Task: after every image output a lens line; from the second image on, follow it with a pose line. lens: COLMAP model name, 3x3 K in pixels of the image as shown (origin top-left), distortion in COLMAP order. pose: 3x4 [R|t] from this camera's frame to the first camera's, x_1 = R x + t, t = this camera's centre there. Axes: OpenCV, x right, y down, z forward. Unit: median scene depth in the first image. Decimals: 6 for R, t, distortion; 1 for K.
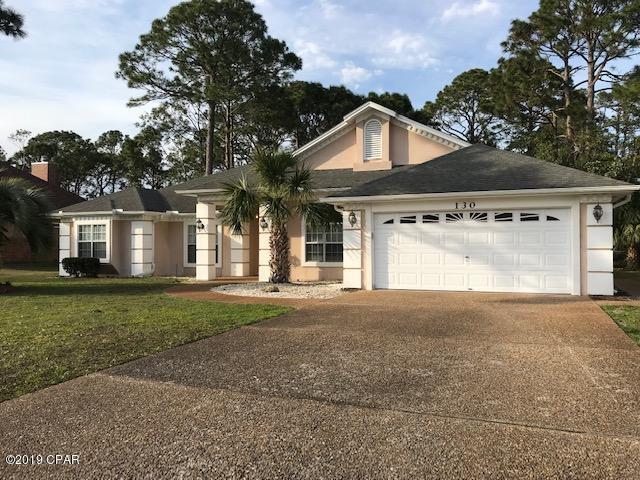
lens RADIAL K [[539.2, 0, 320.0], [0, 539.2, 239.4], [0, 0, 1]] dist [0.008409, 0.002880]
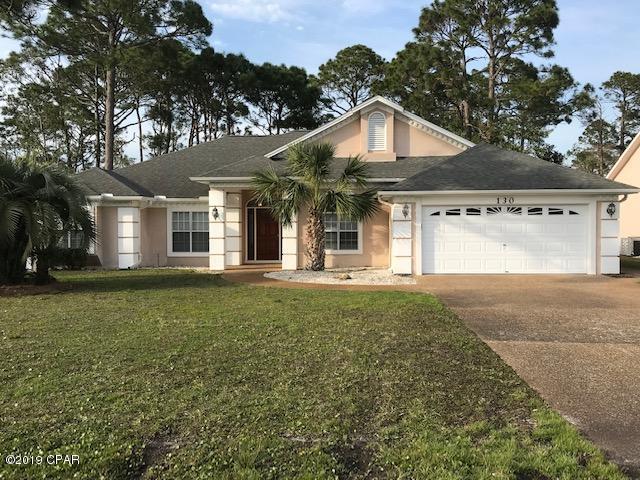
lens RADIAL K [[616.1, 0, 320.0], [0, 616.1, 241.5], [0, 0, 1]] dist [-0.005961, 0.000000]
pose [[0.949537, -0.009830, 0.313501, -0.495306], [-0.002057, 0.999292, 0.037564, -0.022363], [-0.313648, -0.036313, 0.948845, -0.132719]]
